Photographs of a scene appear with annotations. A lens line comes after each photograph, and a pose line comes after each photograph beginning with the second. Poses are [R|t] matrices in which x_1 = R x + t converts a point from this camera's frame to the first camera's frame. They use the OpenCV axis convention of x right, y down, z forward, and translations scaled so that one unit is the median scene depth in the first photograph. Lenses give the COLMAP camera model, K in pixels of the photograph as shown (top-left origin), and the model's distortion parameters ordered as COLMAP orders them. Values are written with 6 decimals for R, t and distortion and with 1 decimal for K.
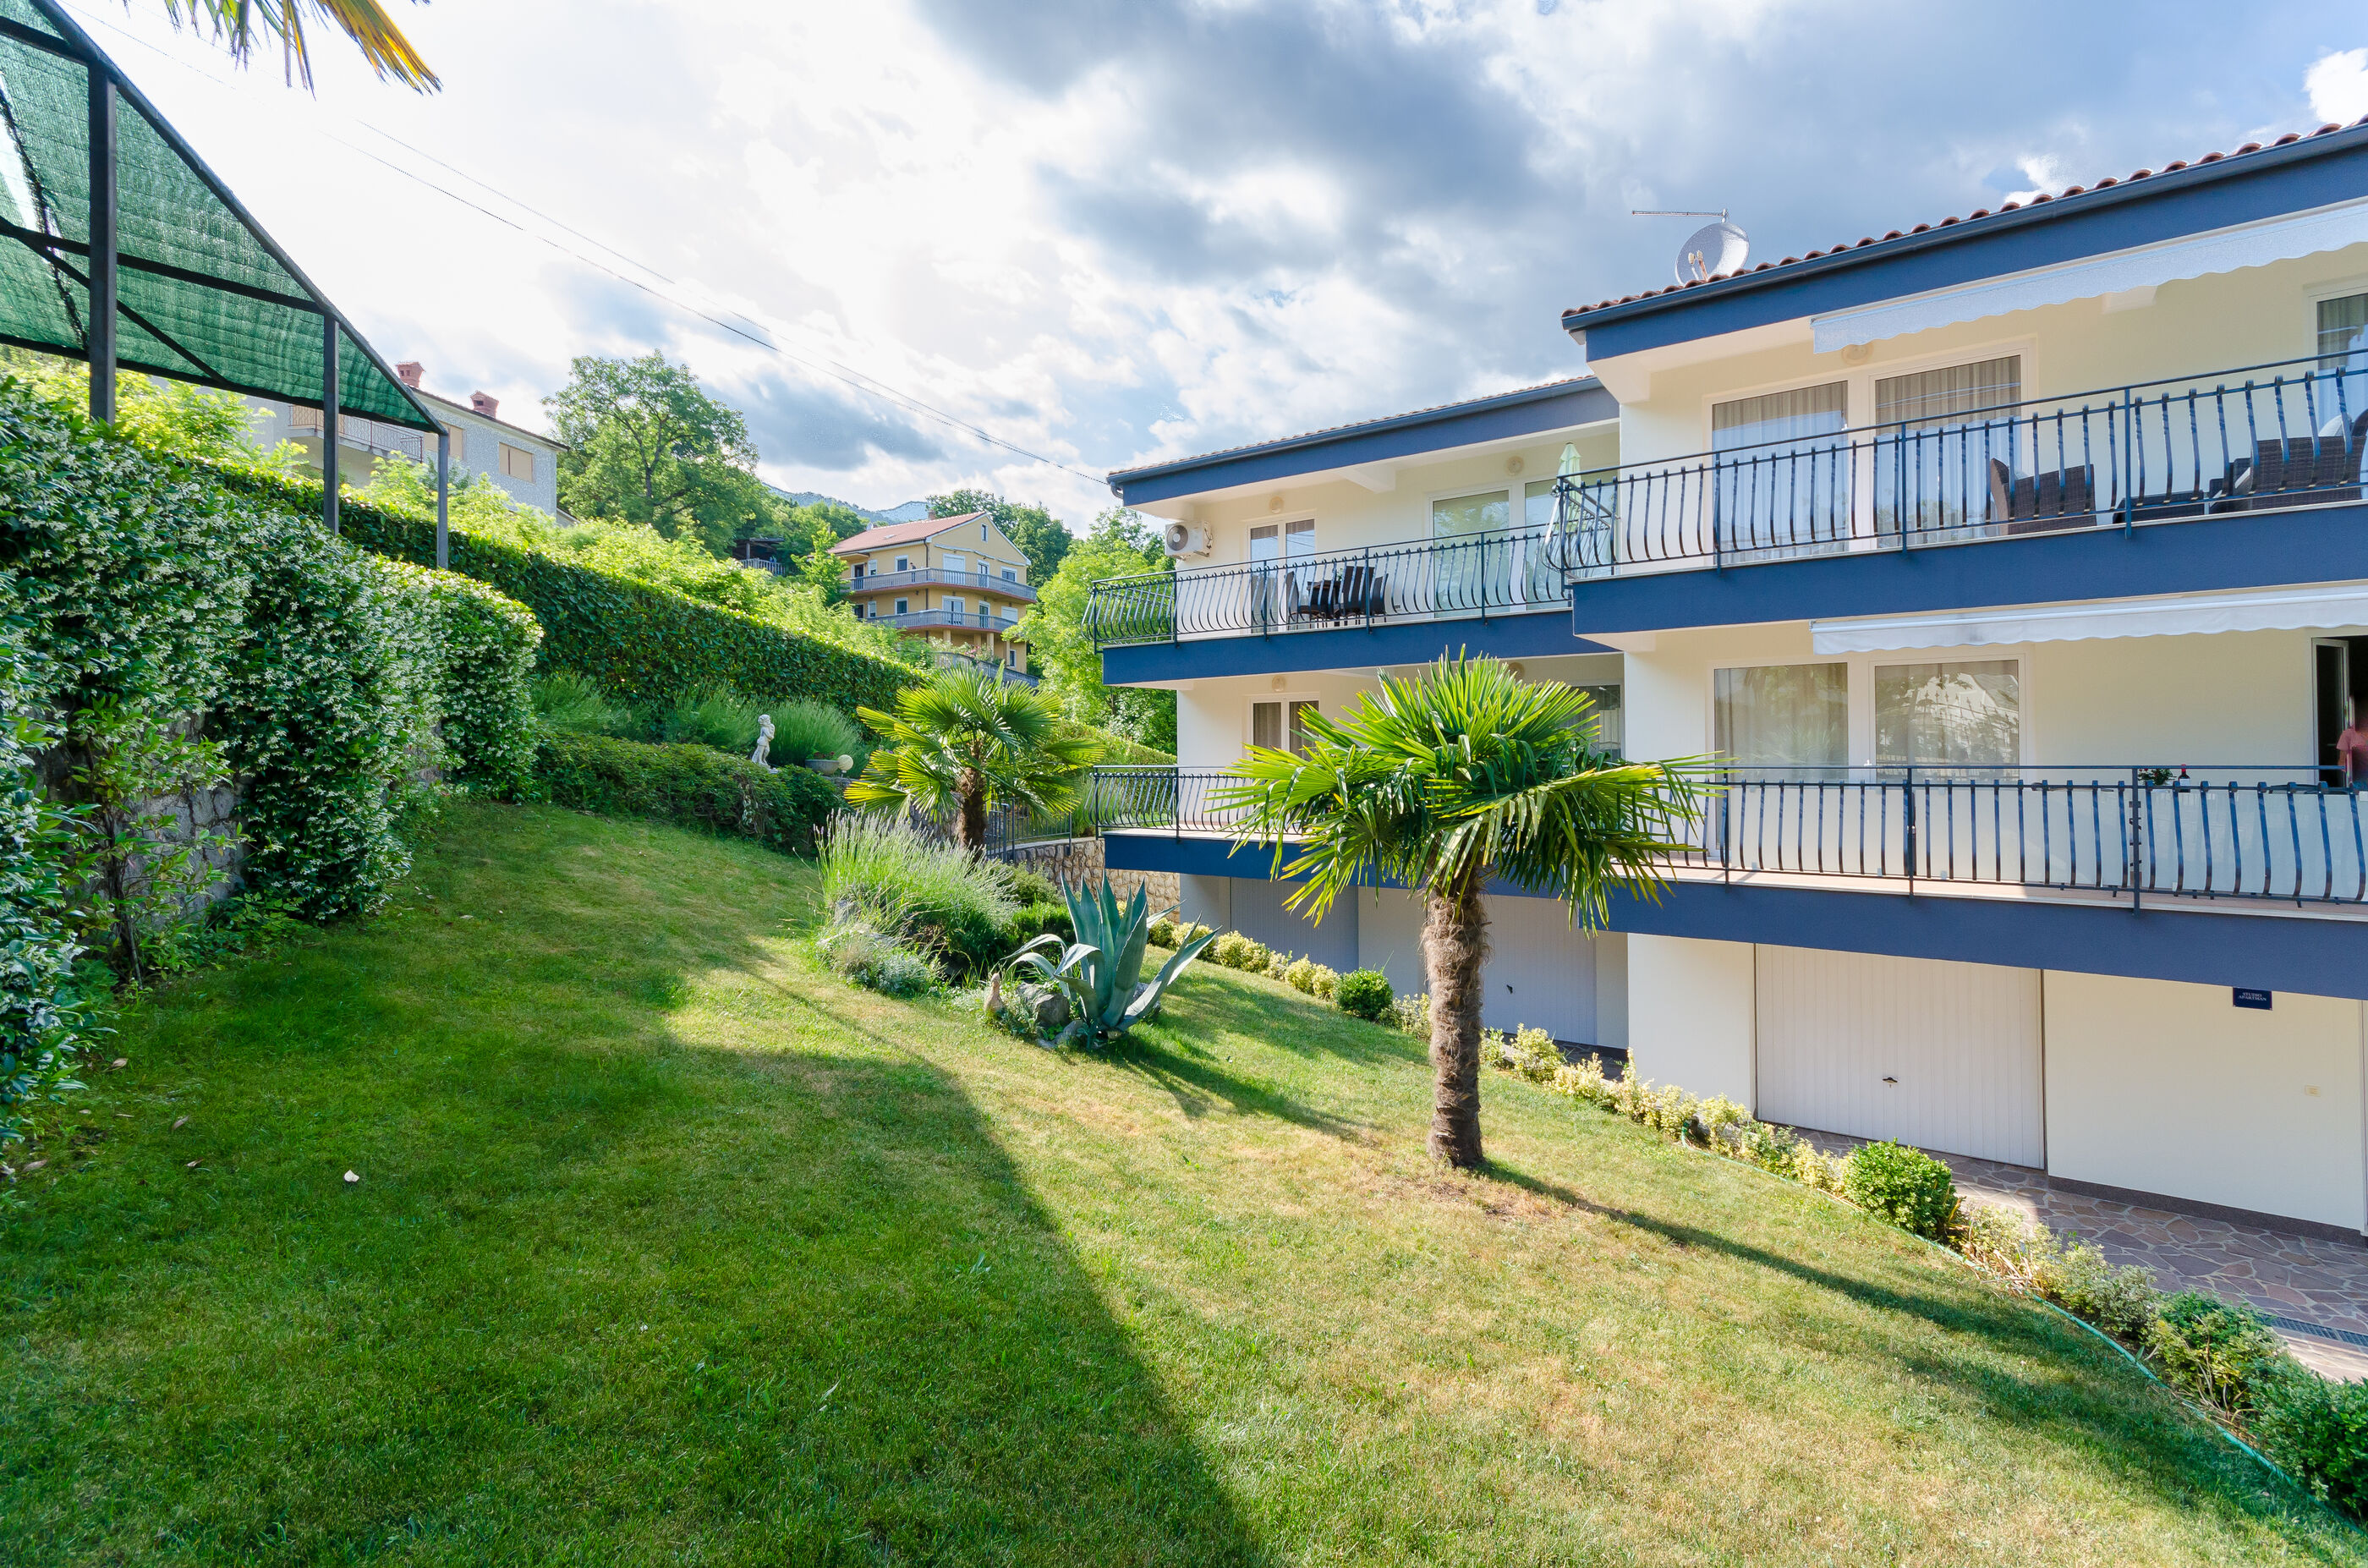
lens RADIAL K [[1120.8, 0, 1172.1], [0, 1120.8, 750.3], [0, 0, 1]] dist [0.004796, 0.001180]
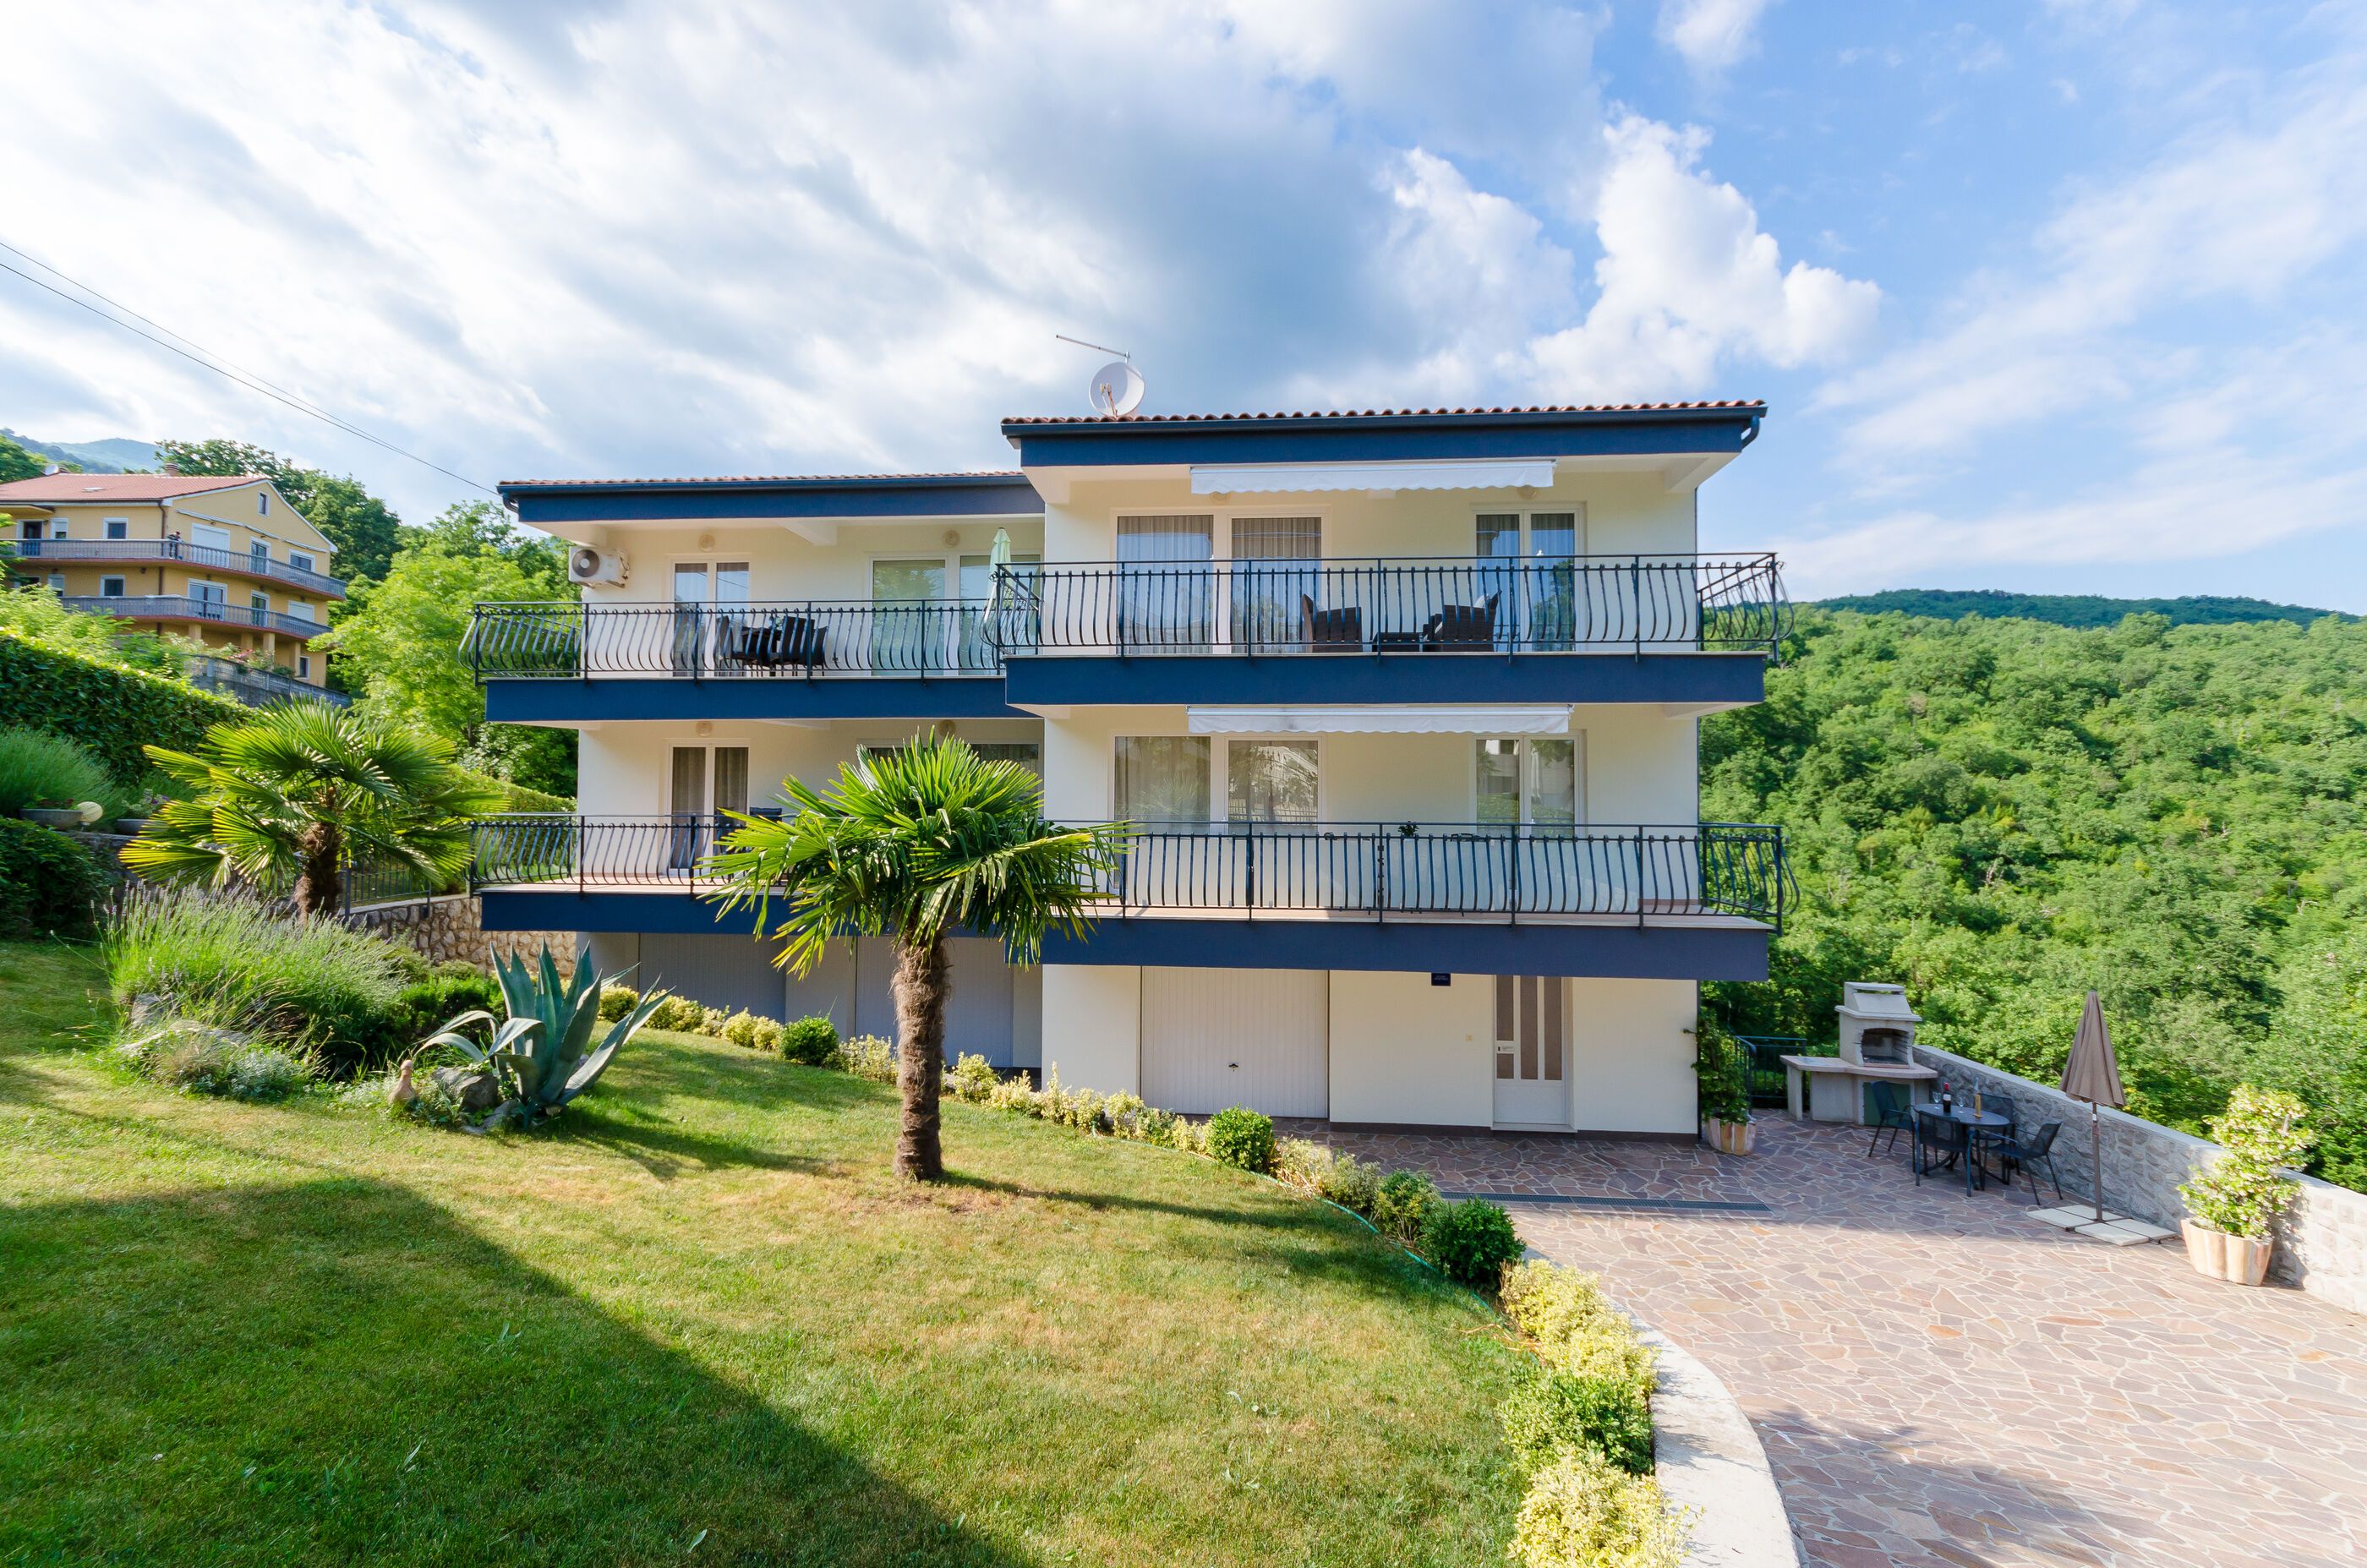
lens RADIAL K [[1112.9, 0, 1230.9], [0, 1112.9, 751.2], [0, 0, 1]] dist [0.003811, 0.001150]
pose [[0.844265, 0.032615, 0.534932, -0.070679], [-0.014916, 0.999190, -0.037379, -0.022077], [-0.535718, 0.023579, 0.844068, -0.101400]]
